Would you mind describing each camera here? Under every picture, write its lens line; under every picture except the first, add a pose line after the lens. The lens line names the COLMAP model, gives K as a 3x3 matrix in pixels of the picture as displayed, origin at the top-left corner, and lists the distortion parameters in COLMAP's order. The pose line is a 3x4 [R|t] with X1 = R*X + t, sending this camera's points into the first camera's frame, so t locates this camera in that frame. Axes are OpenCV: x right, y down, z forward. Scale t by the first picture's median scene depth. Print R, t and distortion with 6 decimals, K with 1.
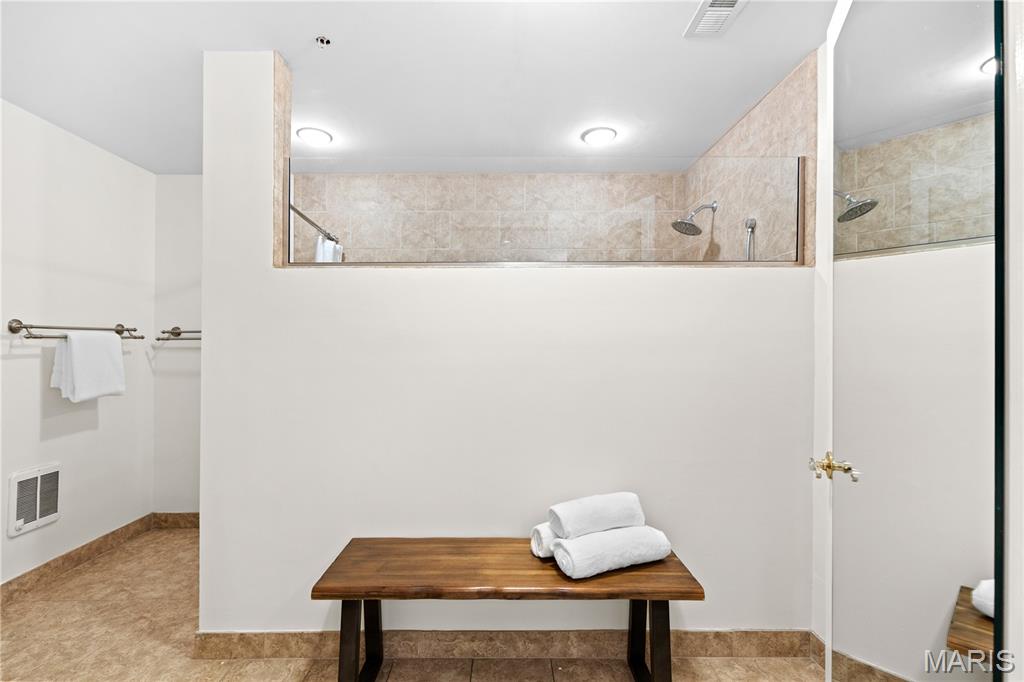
lens RADIAL K [[466.1, 0, 510.7], [0, 466.1, 346.2], [0, 0, 1]] dist [0.002847, -0.001278]
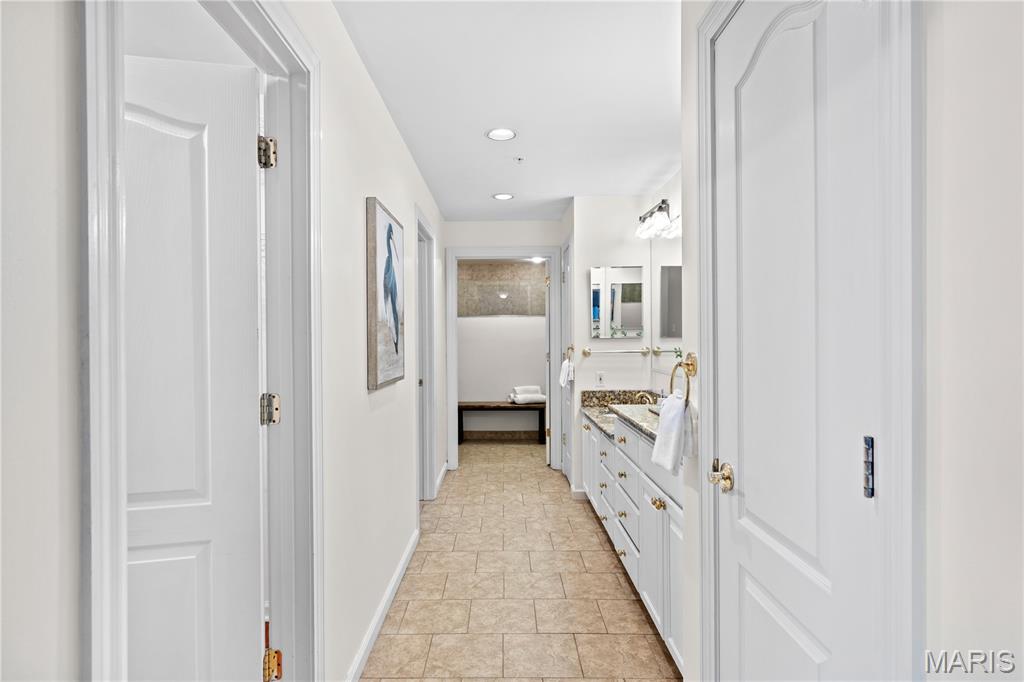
lens RADIAL K [[545.9, 0, 506.4], [0, 545.9, 343.1], [0, 0, 1]] dist [0.002969, -0.000068]
pose [[0.999972, -0.005634, -0.004912, 0.046969], [0.005682, 0.999935, 0.009849, -0.033551], [0.004856, -0.009876, 0.999939, -2.762947]]
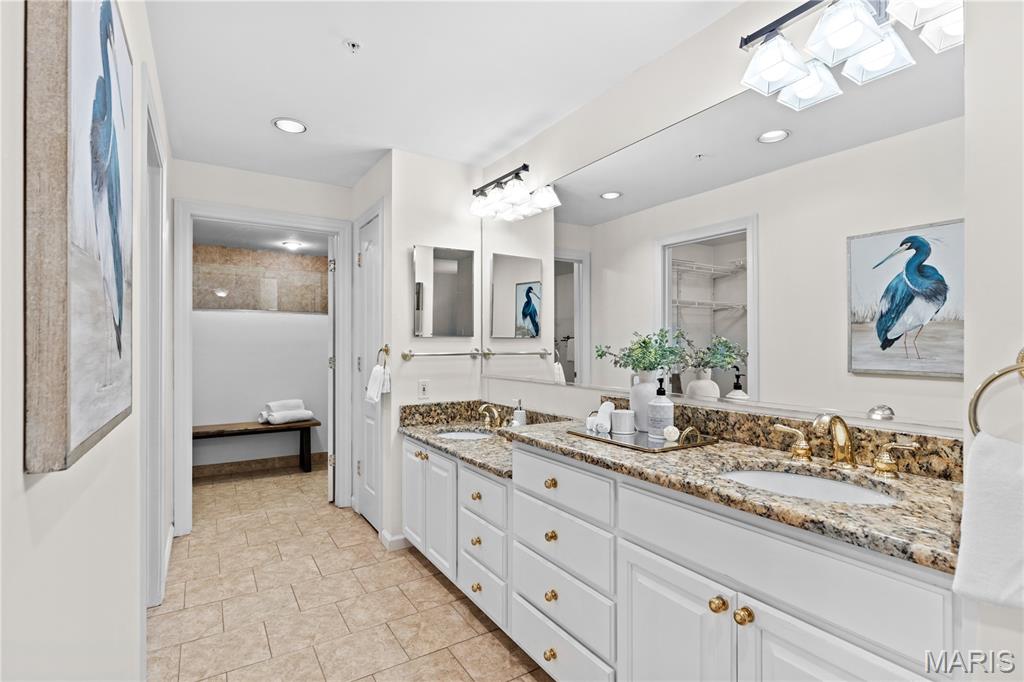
lens RADIAL K [[491.2, 0, 521.0], [0, 491.2, 346.2], [0, 0, 1]] dist [-0.000957, -0.001308]
pose [[0.845414, -0.001055, 0.534111, -0.169193], [-0.000247, 0.999997, 0.002367, -0.001740], [-0.534112, -0.002133, 0.845411, -1.974951]]
